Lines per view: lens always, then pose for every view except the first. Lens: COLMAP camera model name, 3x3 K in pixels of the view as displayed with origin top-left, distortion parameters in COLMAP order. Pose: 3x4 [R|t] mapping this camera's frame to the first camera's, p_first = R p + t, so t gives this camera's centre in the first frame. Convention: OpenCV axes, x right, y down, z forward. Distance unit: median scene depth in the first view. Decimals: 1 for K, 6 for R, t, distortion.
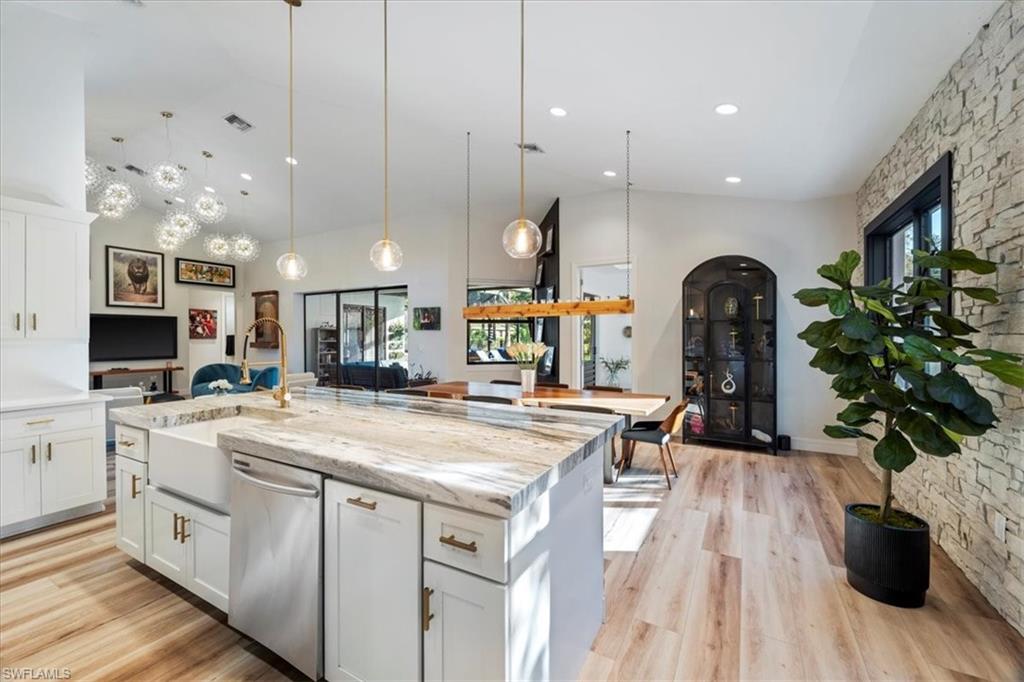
lens RADIAL K [[417.8, 0, 517.6], [0, 417.8, 340.9], [0, 0, 1]] dist [-0.002335, -0.000478]
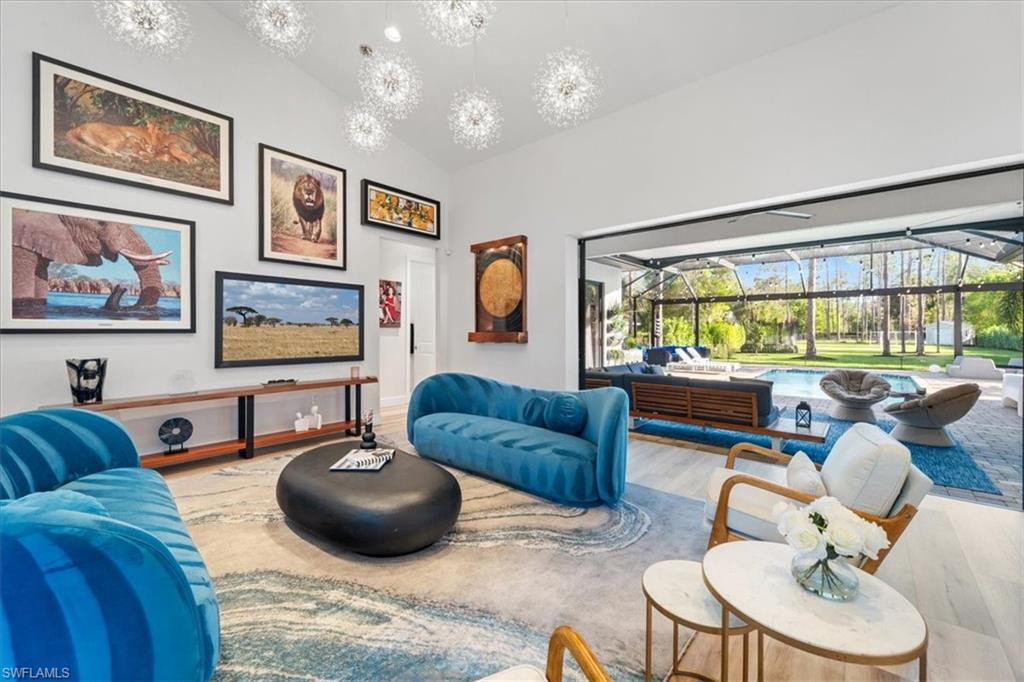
lens RADIAL K [[417.8, 0, 507.7], [0, 417.8, 334.7], [0, 0, 1]] dist [-0.002335, -0.000478]
pose [[0.979875, -0.002184, -0.199602, -0.528727], [0.001179, 0.999986, -0.005154, 0.010890], [0.199610, 0.004815, 0.979864, 0.503332]]
